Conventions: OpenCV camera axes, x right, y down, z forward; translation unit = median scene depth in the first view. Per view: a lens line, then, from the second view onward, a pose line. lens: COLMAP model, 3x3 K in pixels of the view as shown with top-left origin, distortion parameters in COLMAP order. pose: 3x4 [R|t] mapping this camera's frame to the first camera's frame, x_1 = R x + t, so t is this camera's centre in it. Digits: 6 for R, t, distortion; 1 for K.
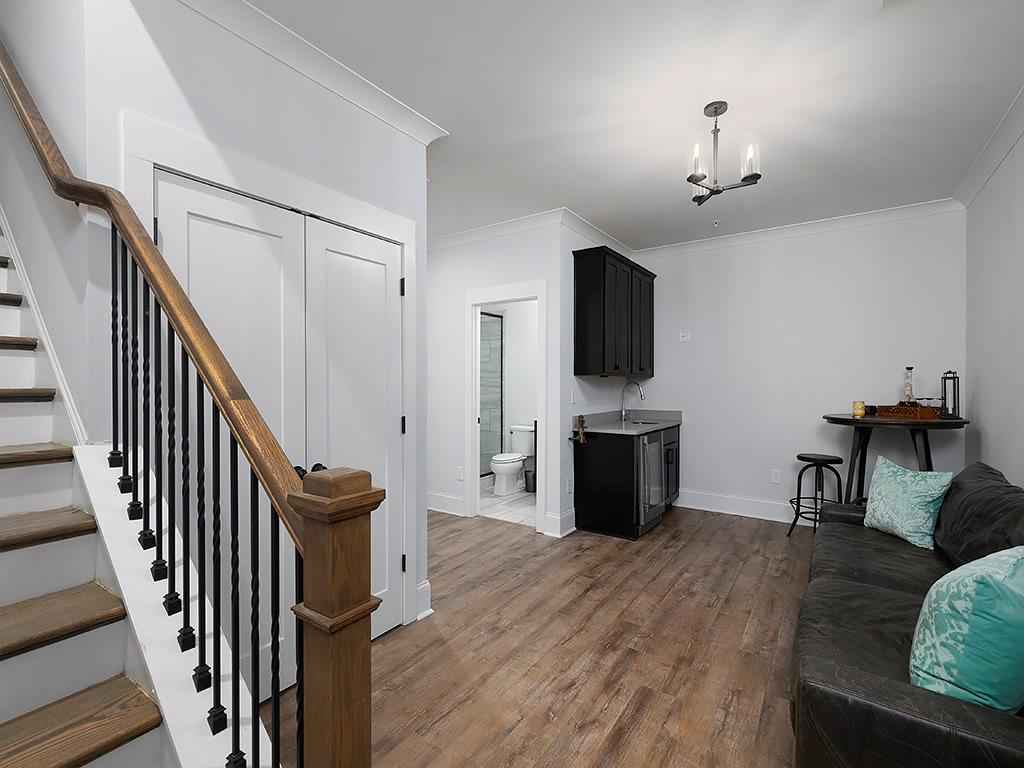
lens RADIAL K [[465.4, 0, 512.0], [0, 465.4, 384.0], [0, 0, 1]] dist [0.001314, 0.000238]
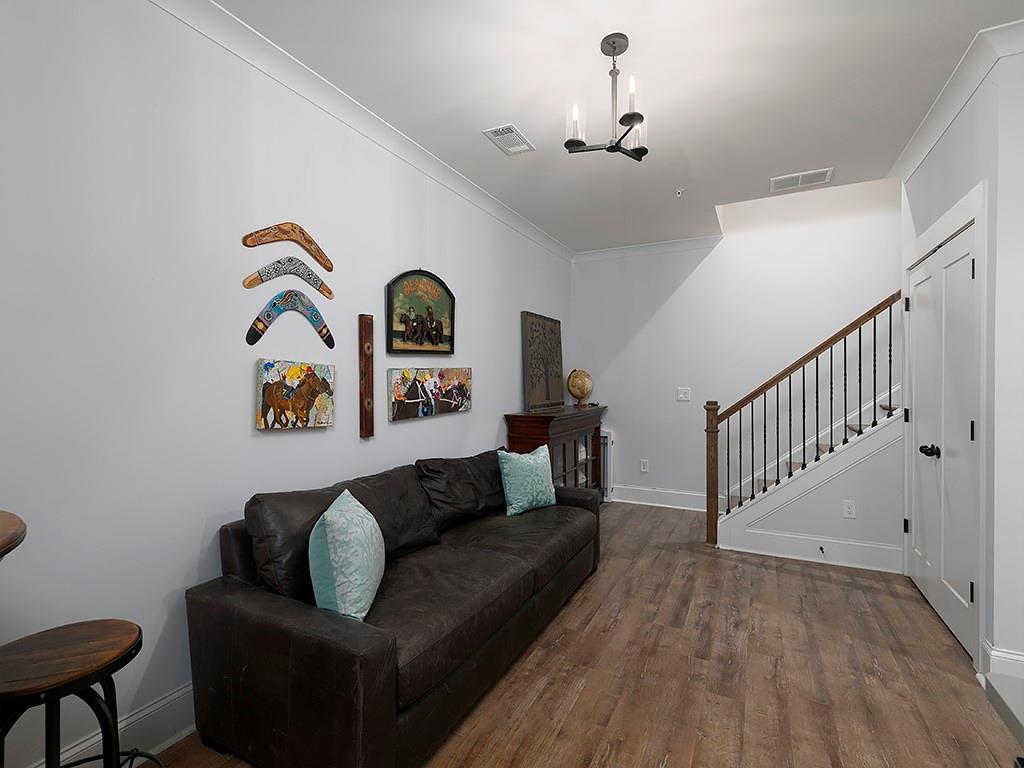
lens RADIAL K [[465.4, 0, 512.0], [0, 465.4, 384.0], [0, 0, 1]] dist [0.001314, 0.000238]
pose [[-0.992839, 0.005806, -0.119317, 0.687789], [0.004684, 0.999942, 0.009681, -0.000201], [0.119366, 0.009052, -0.992809, 1.724833]]
